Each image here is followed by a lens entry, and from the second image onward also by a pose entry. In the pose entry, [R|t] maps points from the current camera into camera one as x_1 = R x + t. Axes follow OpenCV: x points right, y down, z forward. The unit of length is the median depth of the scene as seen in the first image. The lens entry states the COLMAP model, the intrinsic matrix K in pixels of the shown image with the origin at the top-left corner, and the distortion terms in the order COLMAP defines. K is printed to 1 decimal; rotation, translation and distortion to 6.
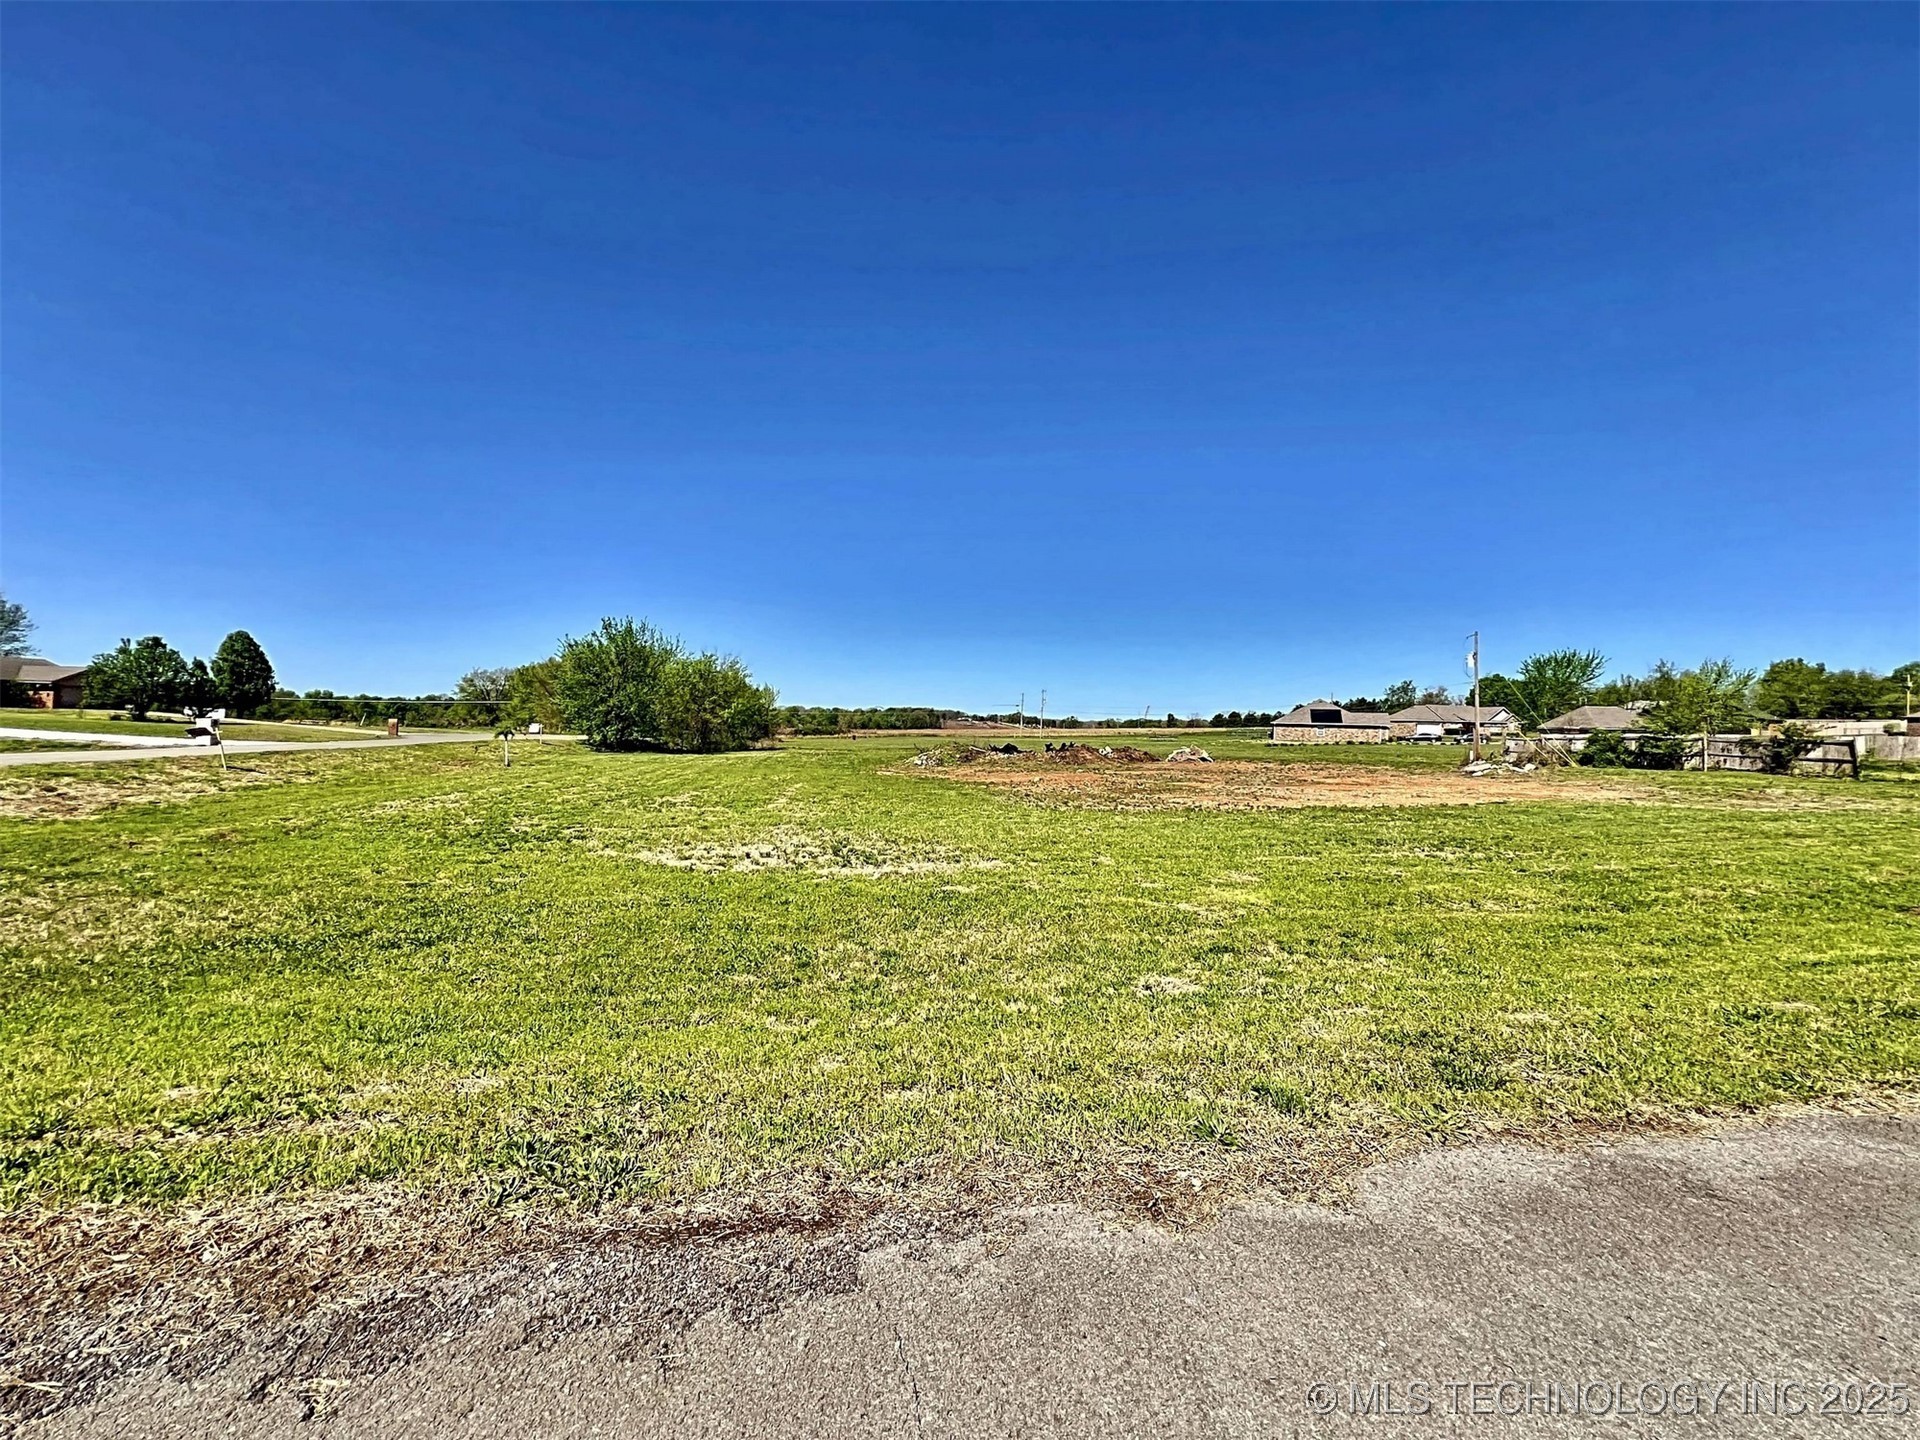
lens RADIAL K [[761.3, 0, 963.4], [0, 761.3, 714.8], [0, 0, 1]] dist [-0.000477, 0.000581]
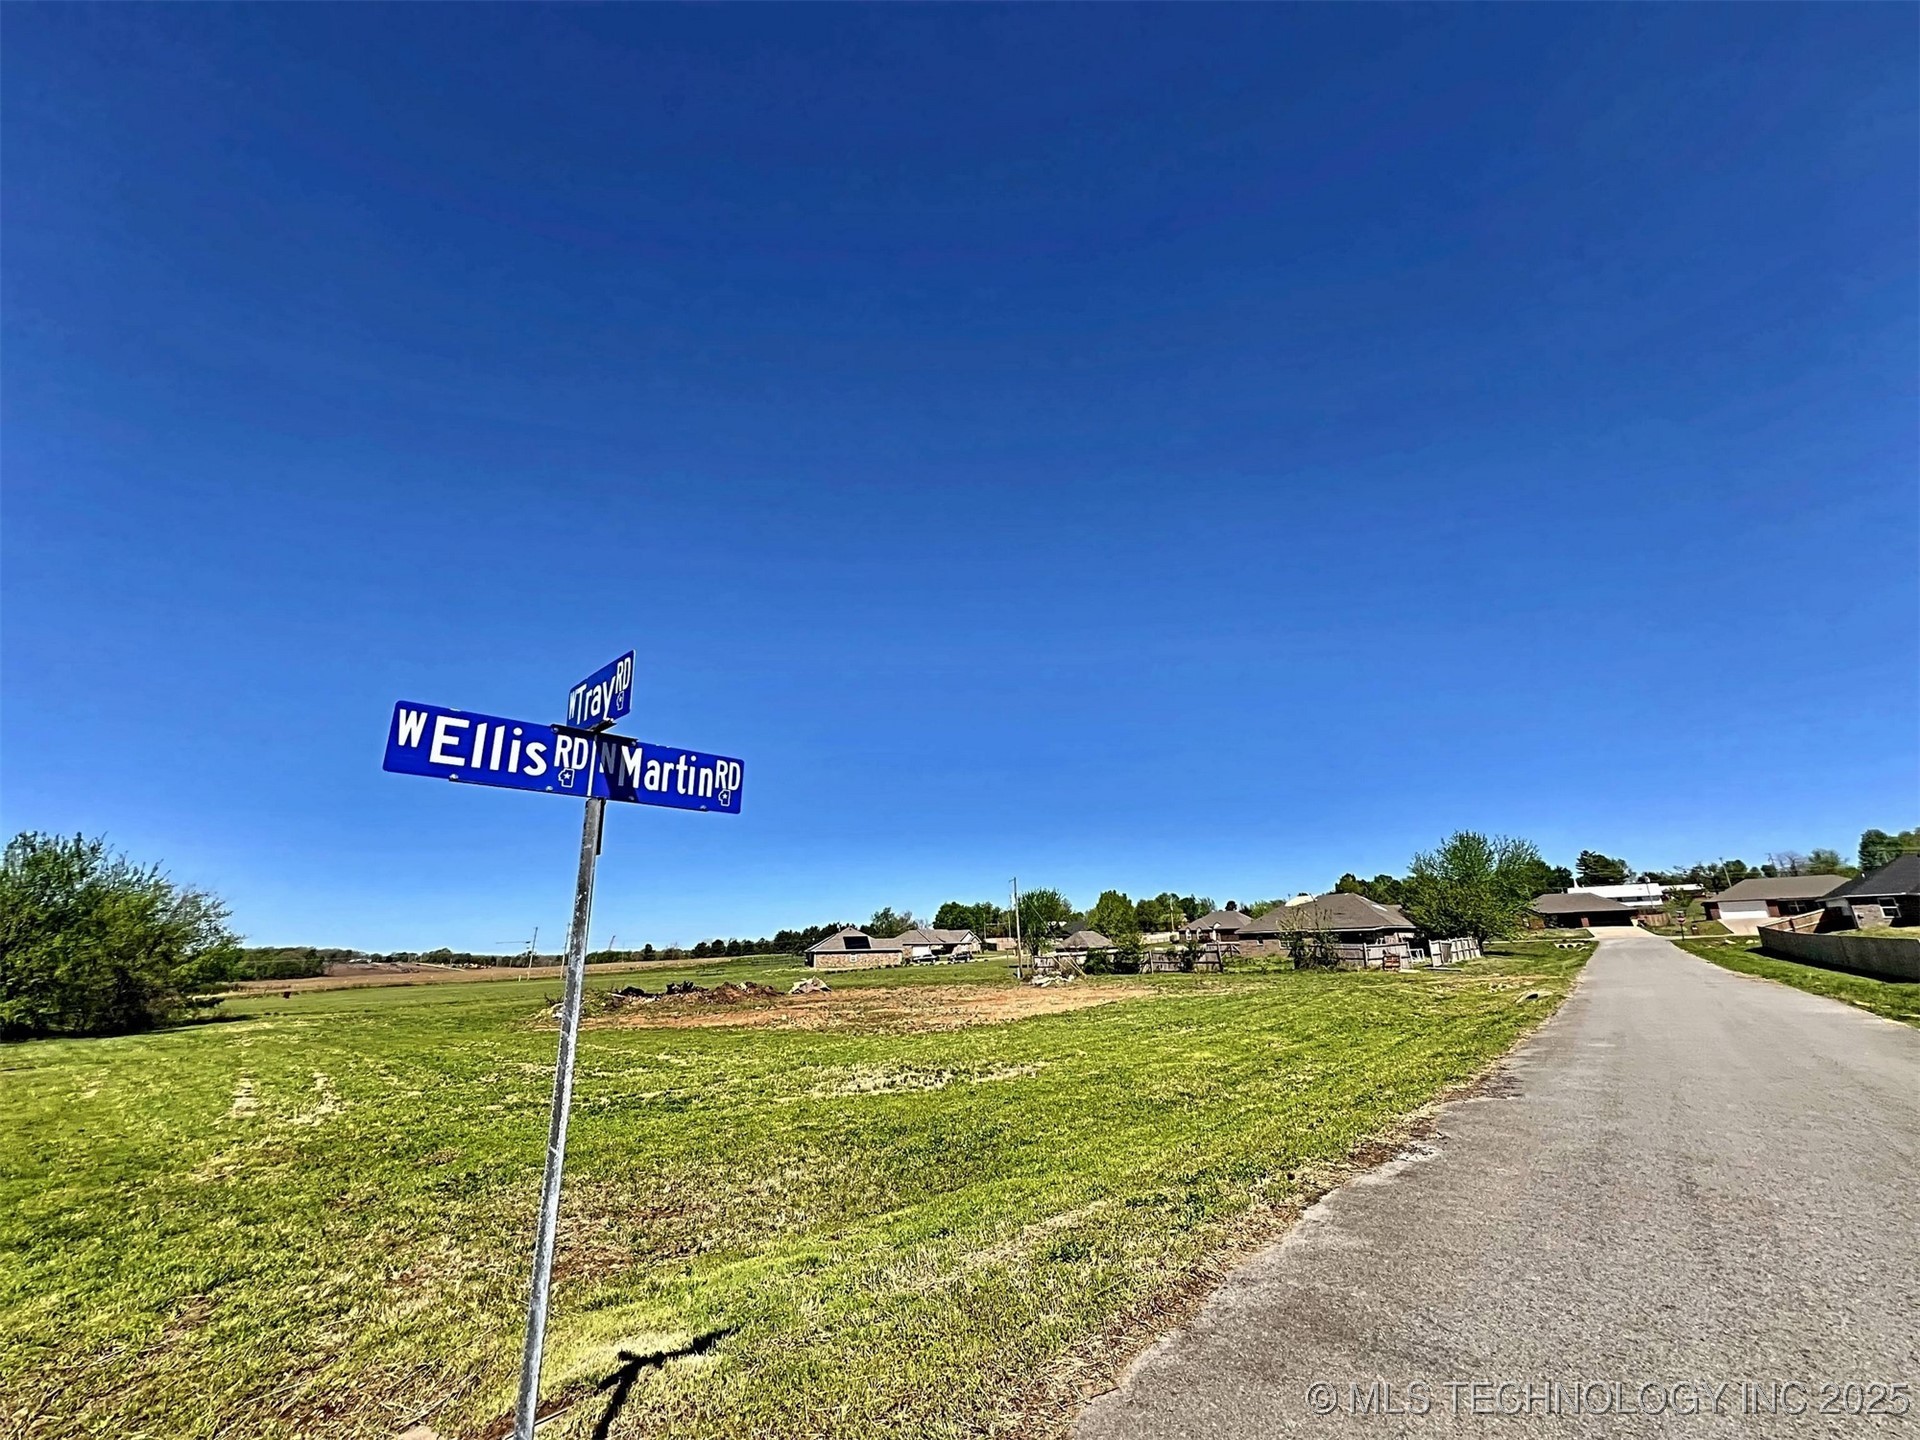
lens RADIAL K [[761.3, 0, 966.8], [0, 761.3, 716.7], [0, 0, 1]] dist [-0.000477, 0.000581]
pose [[0.782983, 0.144497, 0.605028, -0.310492], [0.033595, 0.961403, -0.273085, -0.016856], [-0.621136, 0.234147, 0.747907, -0.055484]]
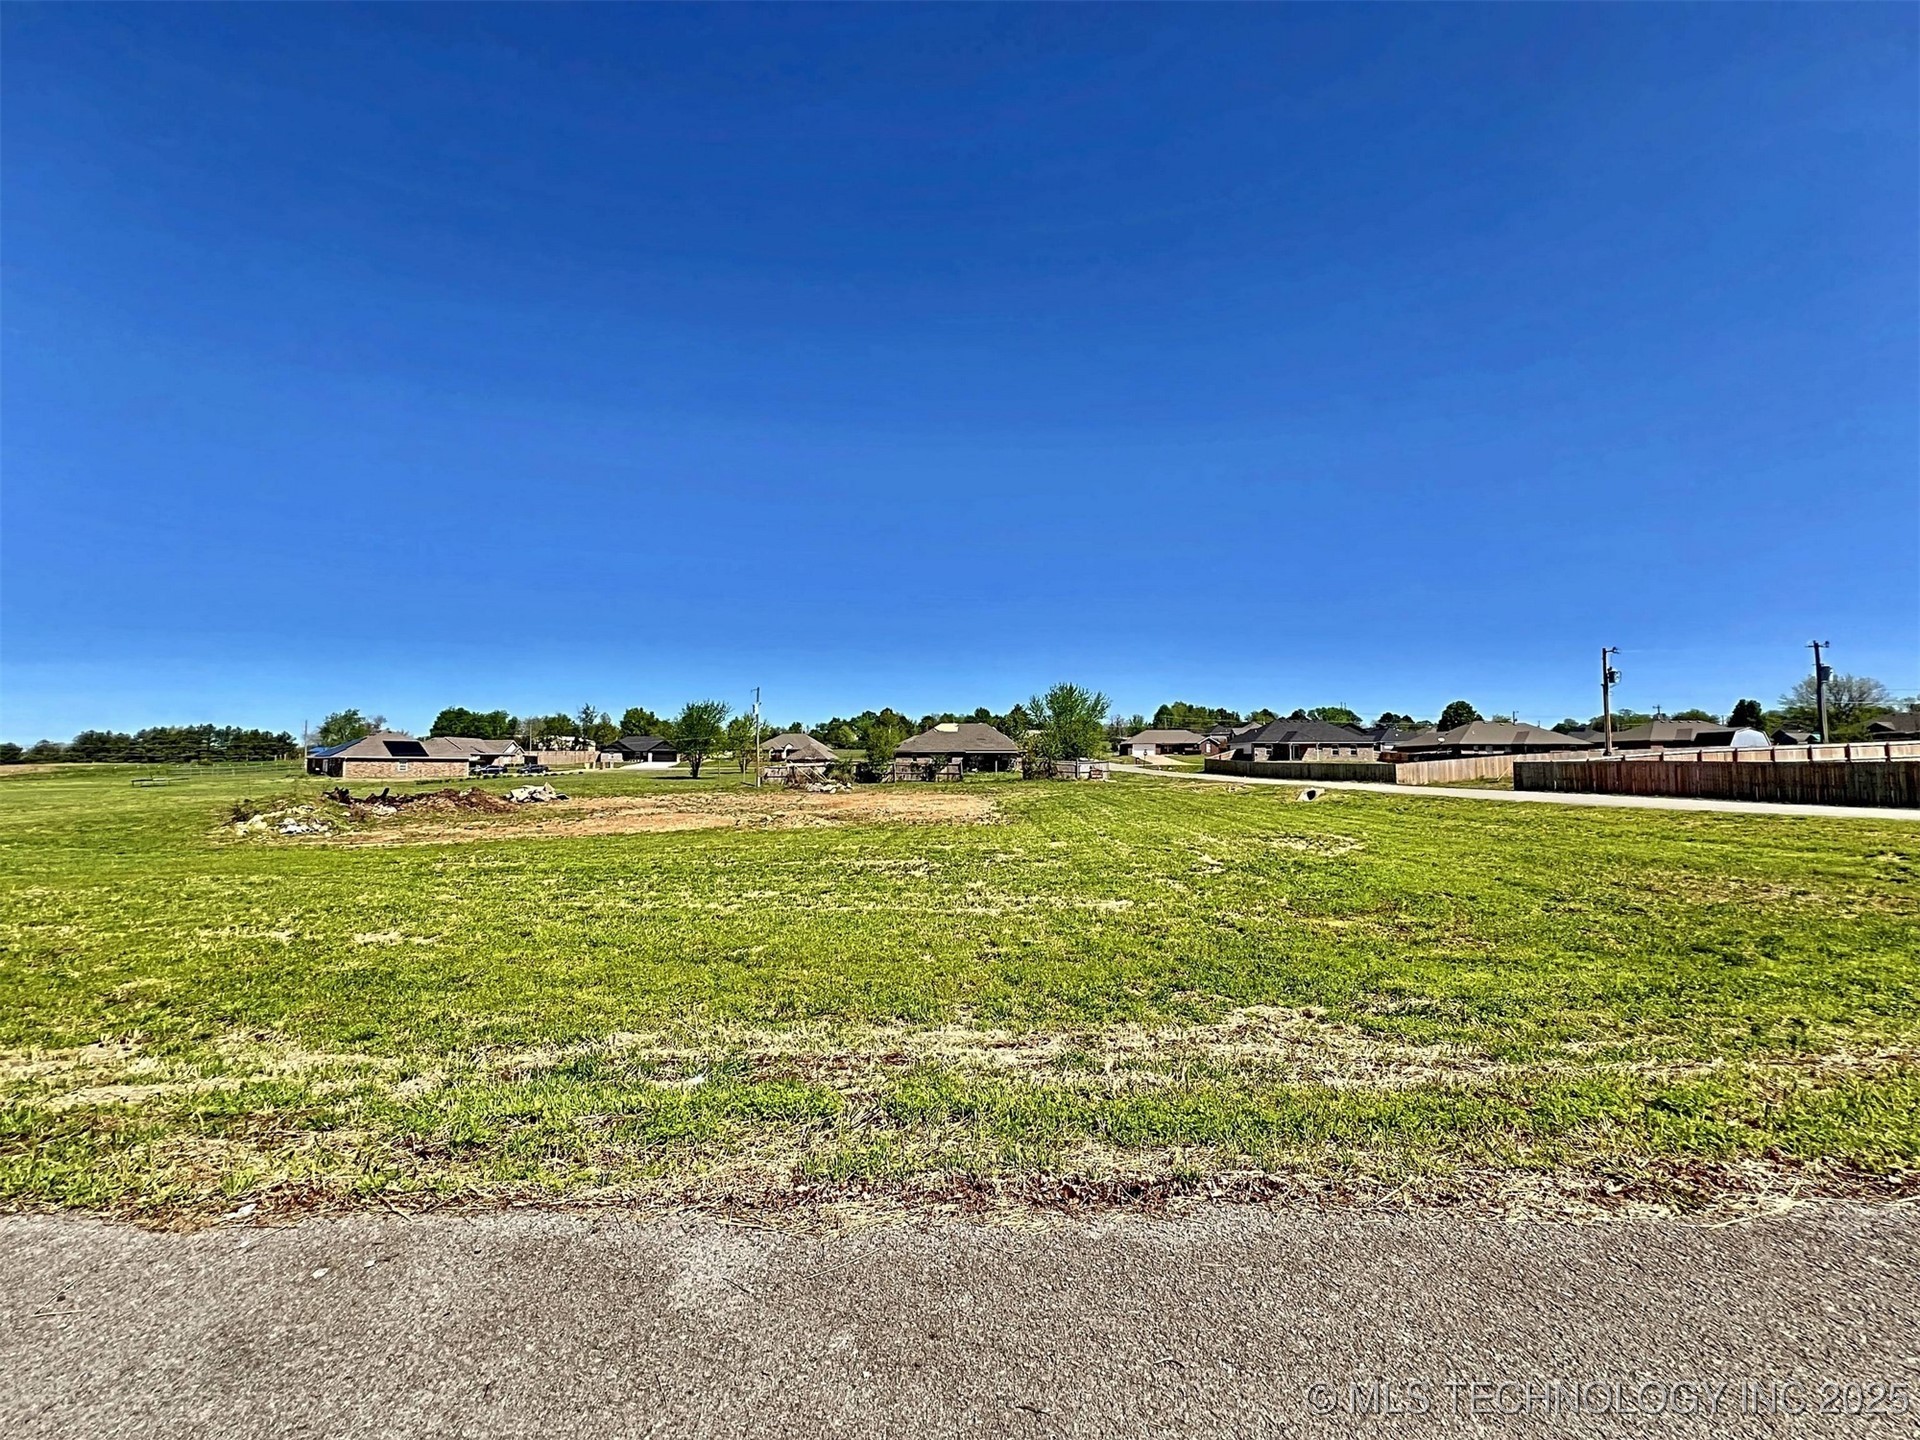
lens RADIAL K [[761.3, 0, 957.4], [0, 761.3, 702.7], [0, 0, 1]] dist [-0.000477, 0.000581]
pose [[0.228614, 0.059761, 0.971681, -0.610396], [-0.004575, 0.998169, -0.060314, -0.003884], [-0.973506, 0.009343, 0.228469, 0.402258]]
